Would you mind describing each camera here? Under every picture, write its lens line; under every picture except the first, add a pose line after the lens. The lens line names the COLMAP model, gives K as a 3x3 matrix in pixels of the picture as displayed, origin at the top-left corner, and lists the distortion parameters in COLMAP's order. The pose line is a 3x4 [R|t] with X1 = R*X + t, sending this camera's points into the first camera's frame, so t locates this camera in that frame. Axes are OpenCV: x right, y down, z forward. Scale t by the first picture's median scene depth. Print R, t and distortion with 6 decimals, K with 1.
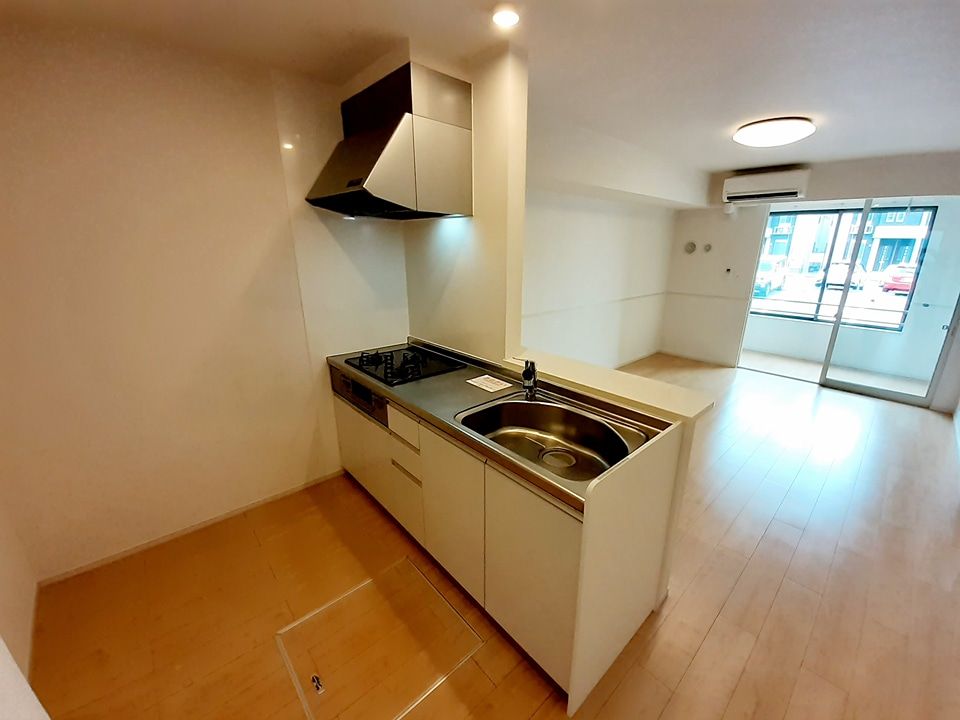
lens RADIAL K [[391.9, 0, 482.8], [0, 391.9, 358.7], [0, 0, 1]] dist [-0.002611, -0.000342]
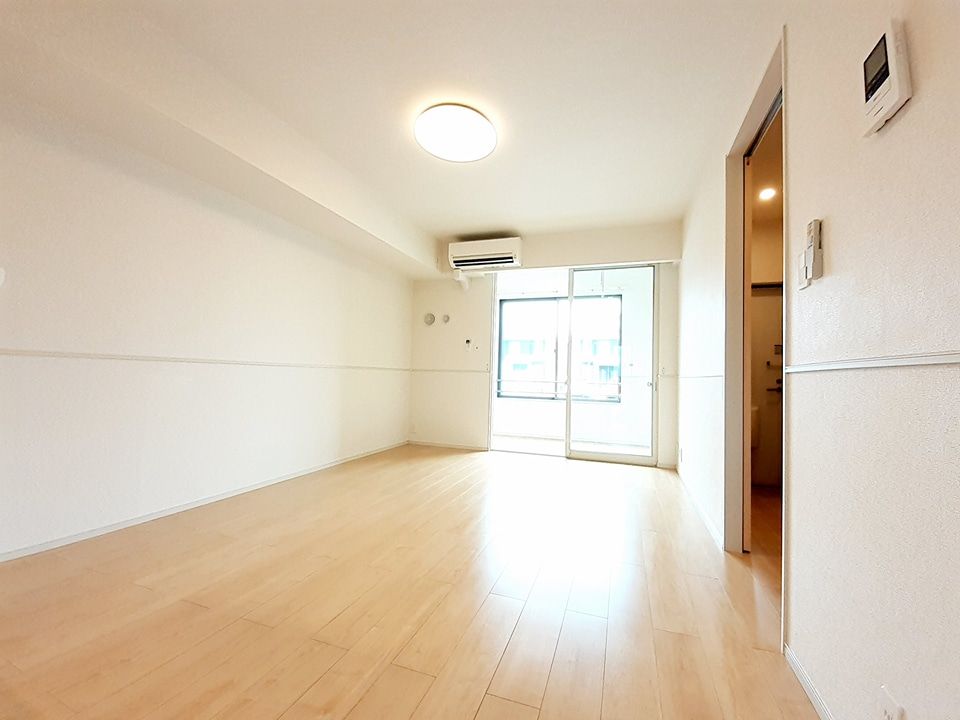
lens RADIAL K [[391.9, 0, 483.5], [0, 391.9, 354.0], [0, 0, 1]] dist [-0.002611, -0.000342]
pose [[0.885957, 0.041638, 0.461894, 0.249407], [0.111156, 0.947866, -0.298656, 0.081017], [-0.450249, 0.315938, 0.835140, 0.240852]]
